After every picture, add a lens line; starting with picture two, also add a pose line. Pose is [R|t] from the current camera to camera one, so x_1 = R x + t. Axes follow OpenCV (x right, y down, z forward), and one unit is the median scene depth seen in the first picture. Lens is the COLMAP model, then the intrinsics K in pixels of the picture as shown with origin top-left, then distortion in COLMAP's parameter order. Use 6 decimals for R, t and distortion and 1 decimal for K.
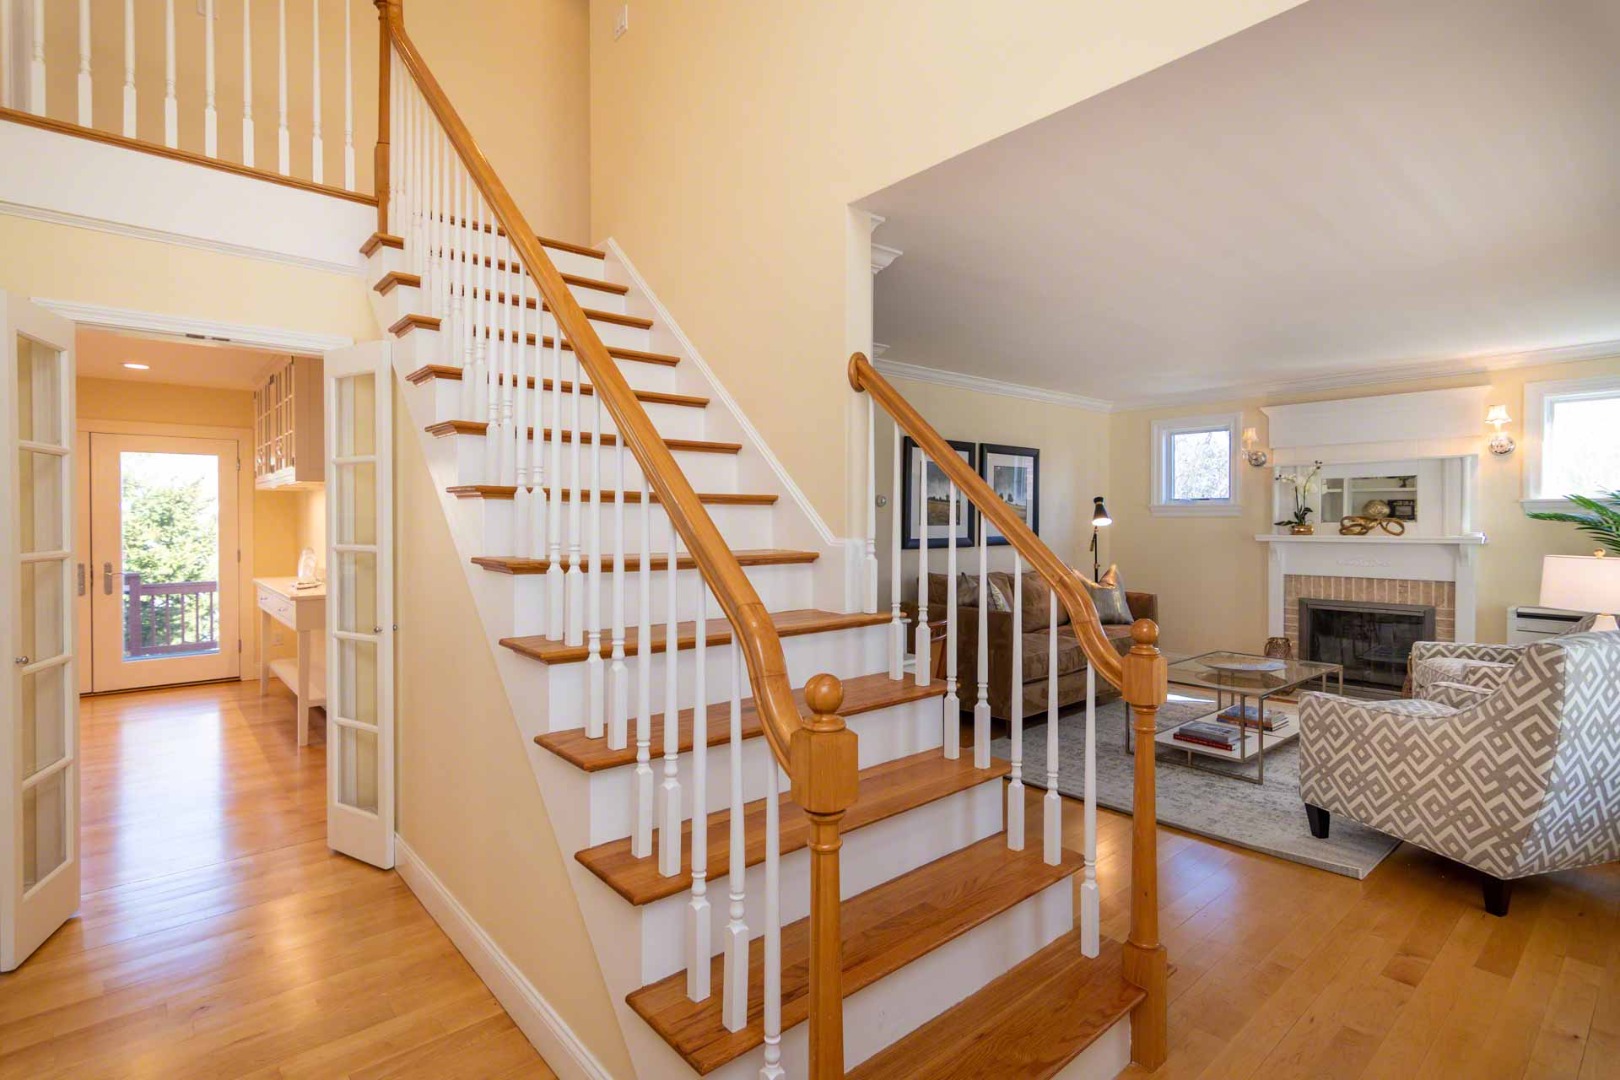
lens RADIAL K [[766.2, 0, 798.1], [0, 766.2, 525.6], [0, 0, 1]] dist [-0.001116, 0.001453]
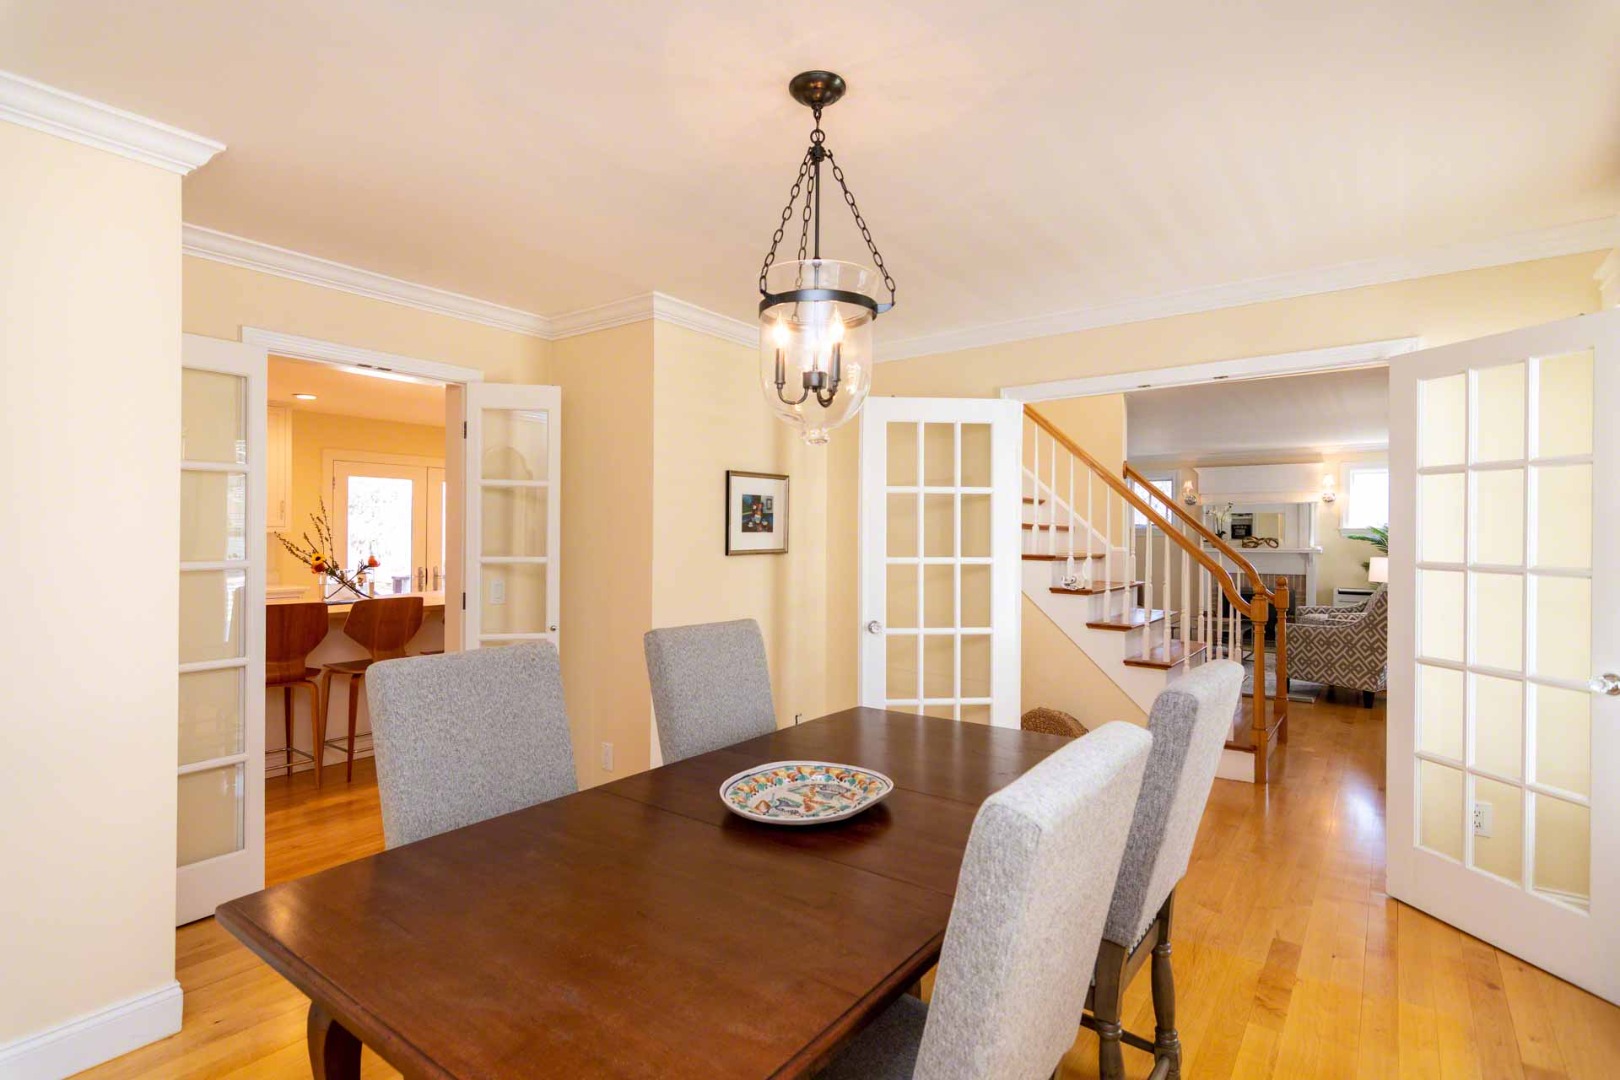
lens RADIAL K [[766.2, 0, 799.8], [0, 766.2, 534.0], [0, 0, 1]] dist [-0.001116, 0.001453]
pose [[0.977134, 0.006037, 0.212538, -0.630912], [-0.004203, 0.999950, -0.009081, 0.001307], [-0.212582, 0.007980, 0.977111, -0.451485]]
